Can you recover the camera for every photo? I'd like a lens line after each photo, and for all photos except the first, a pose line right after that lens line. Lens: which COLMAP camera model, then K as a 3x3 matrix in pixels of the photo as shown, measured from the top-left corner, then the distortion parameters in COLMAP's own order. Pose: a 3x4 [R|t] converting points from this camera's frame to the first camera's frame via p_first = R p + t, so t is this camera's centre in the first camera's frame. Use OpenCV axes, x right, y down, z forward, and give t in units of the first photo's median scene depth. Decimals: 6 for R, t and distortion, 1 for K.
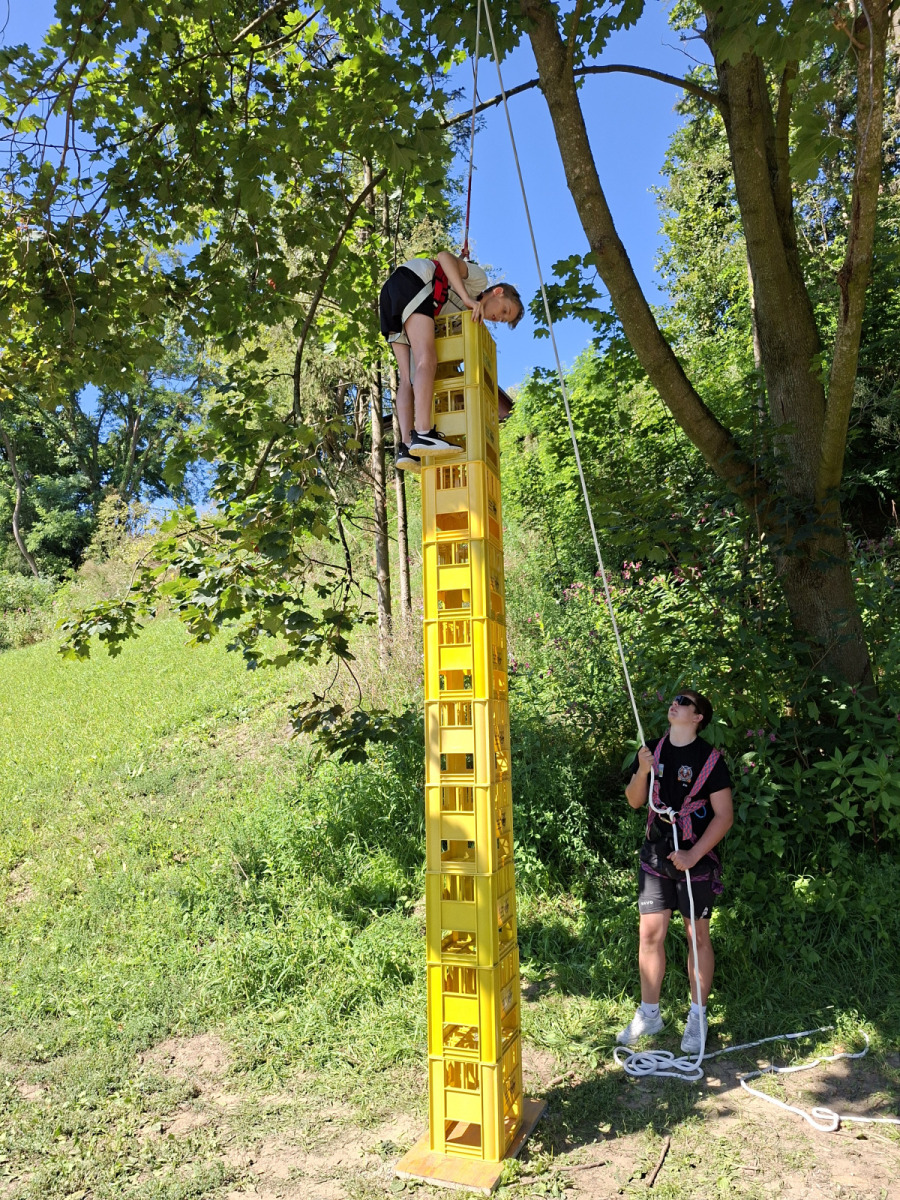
lens RADIAL K [[832.5, 0, 450.0], [0, 832.5, 600.0], [0, 0, 1]] dist [0.054660, -0.123443]
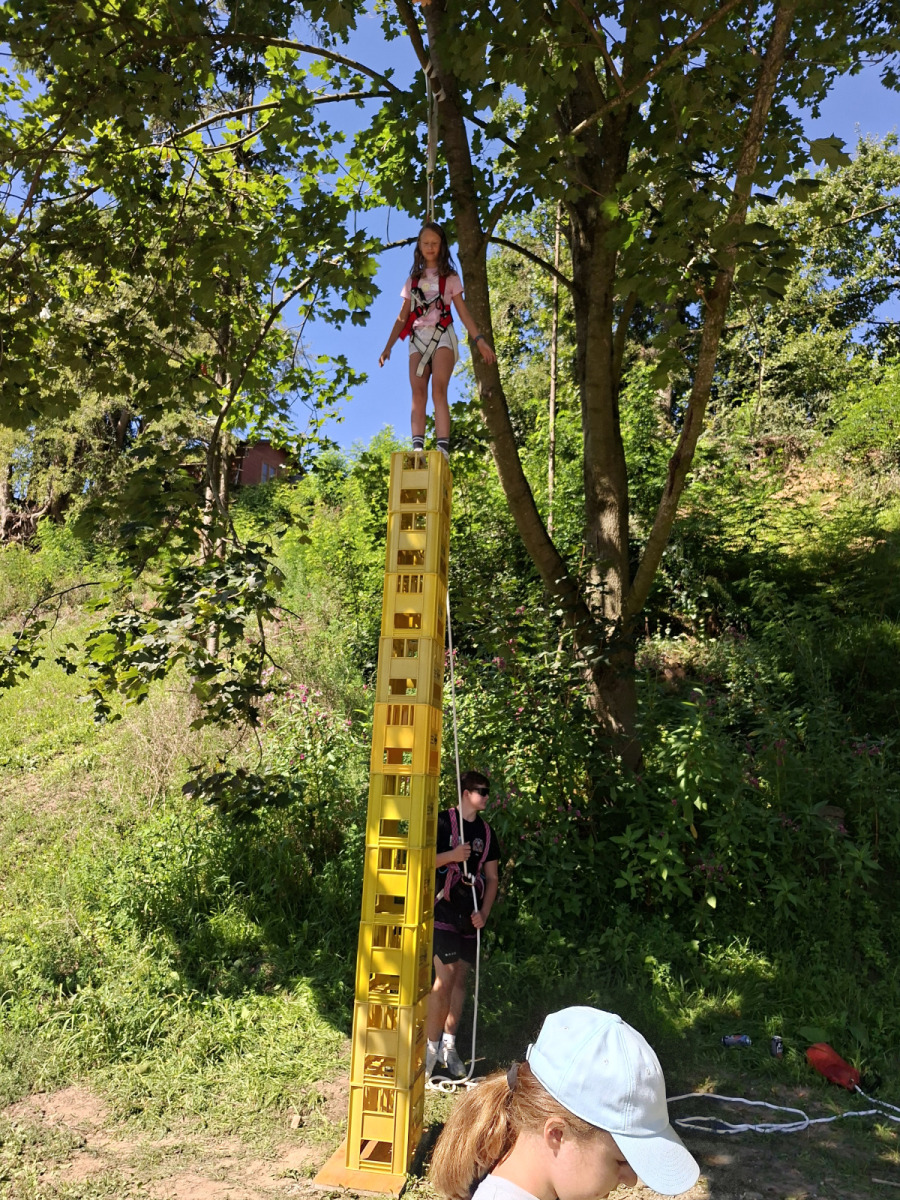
lens RADIAL K [[832.5, 0, 450.0], [0, 832.5, 600.0], [0, 0, 1]] dist [0.054660, -0.123443]
pose [[0.950590, 0.116065, 0.287935, -0.205796], [-0.094985, 0.991741, -0.086180, -0.021690], [-0.295560, 0.054572, 0.953764, -0.120852]]
